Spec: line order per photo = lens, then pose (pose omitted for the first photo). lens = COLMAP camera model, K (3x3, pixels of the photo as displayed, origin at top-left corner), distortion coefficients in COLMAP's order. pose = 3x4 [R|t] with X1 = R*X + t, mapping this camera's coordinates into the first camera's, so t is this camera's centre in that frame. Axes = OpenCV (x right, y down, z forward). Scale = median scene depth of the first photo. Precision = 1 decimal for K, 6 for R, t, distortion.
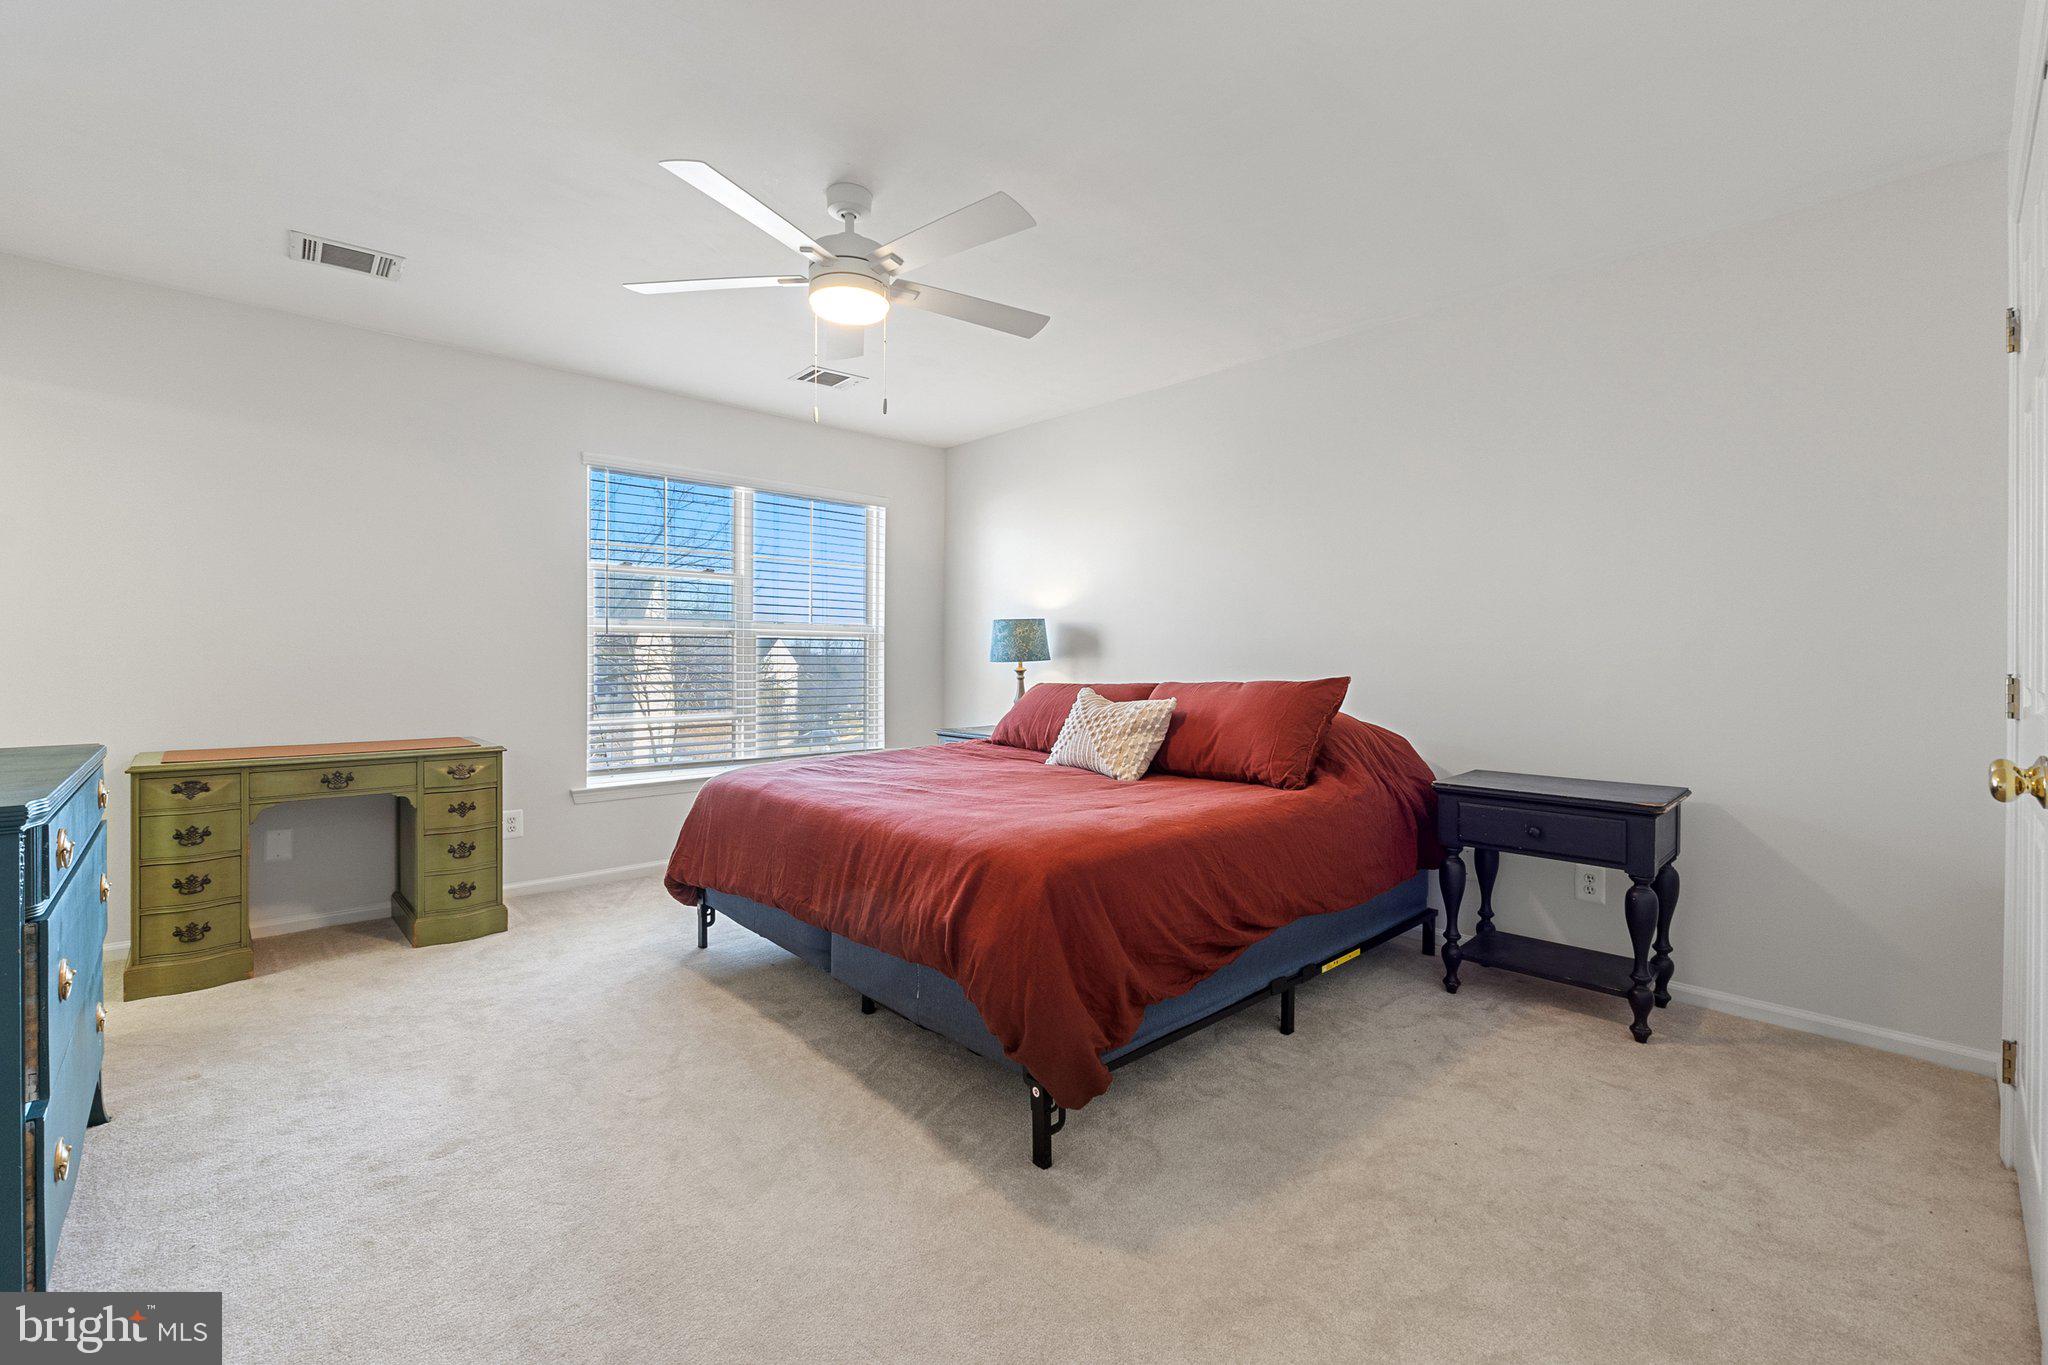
lens RADIAL K [[864.6, 0, 1019.6], [0, 864.6, 658.8], [0, 0, 1]] dist [-0.001059, 0.000000]
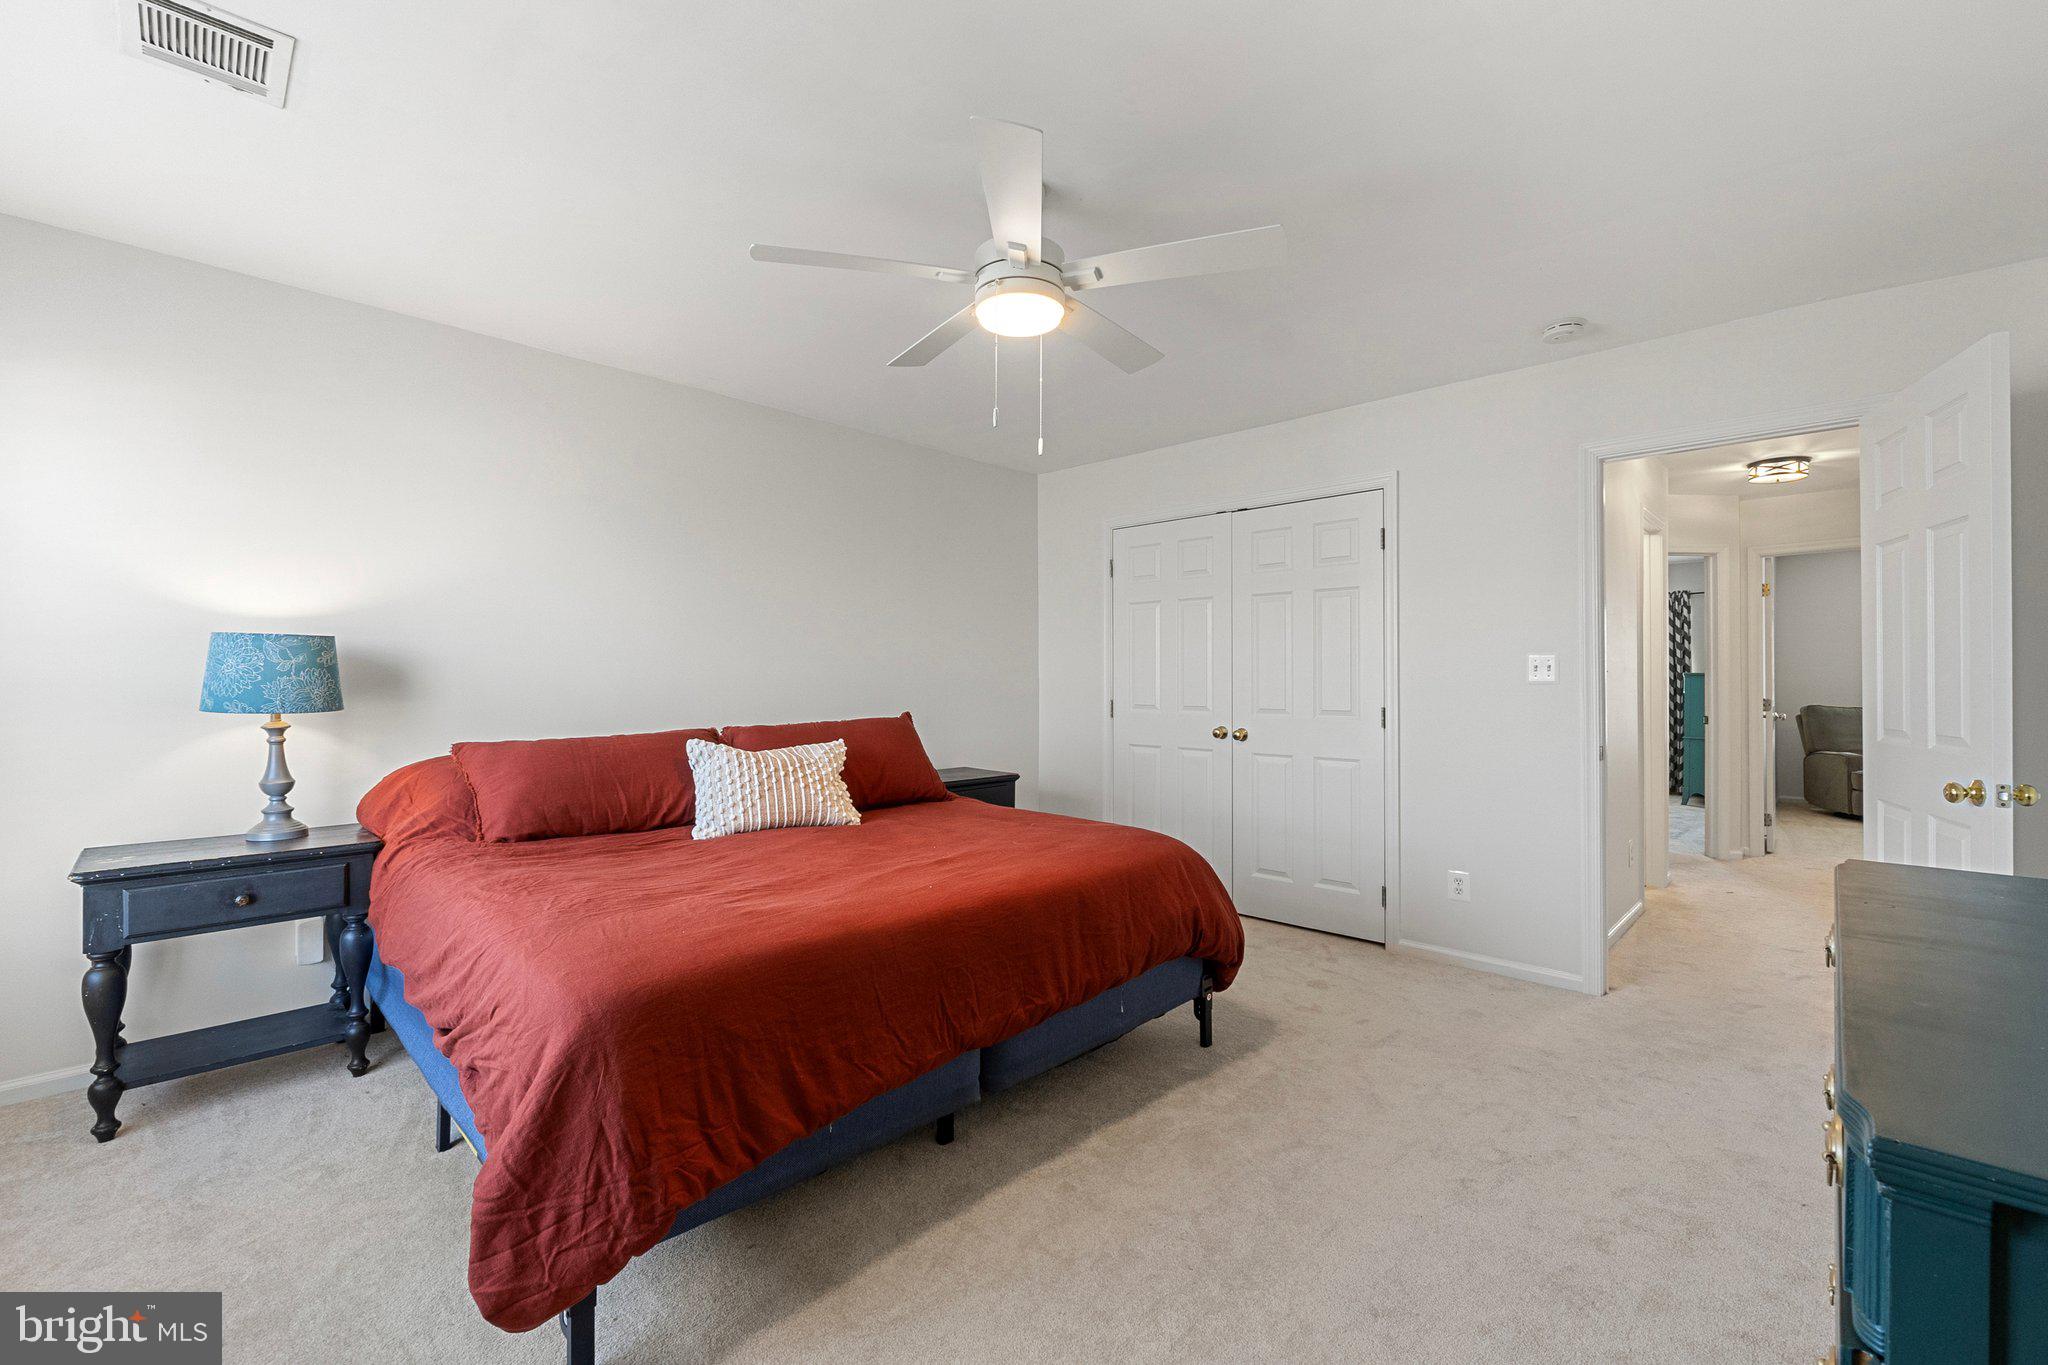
lens RADIAL K [[840.9, 0, 1024.0], [0, 840.9, 682.5], [0, 0, 1]] dist [-0.000433, 0.000008]
pose [[-0.043121, 0.000113, 0.999070, -0.765761], [0.005049, 0.999987, 0.000105, -0.018342], [-0.999057, 0.005049, -0.043121, 0.754705]]
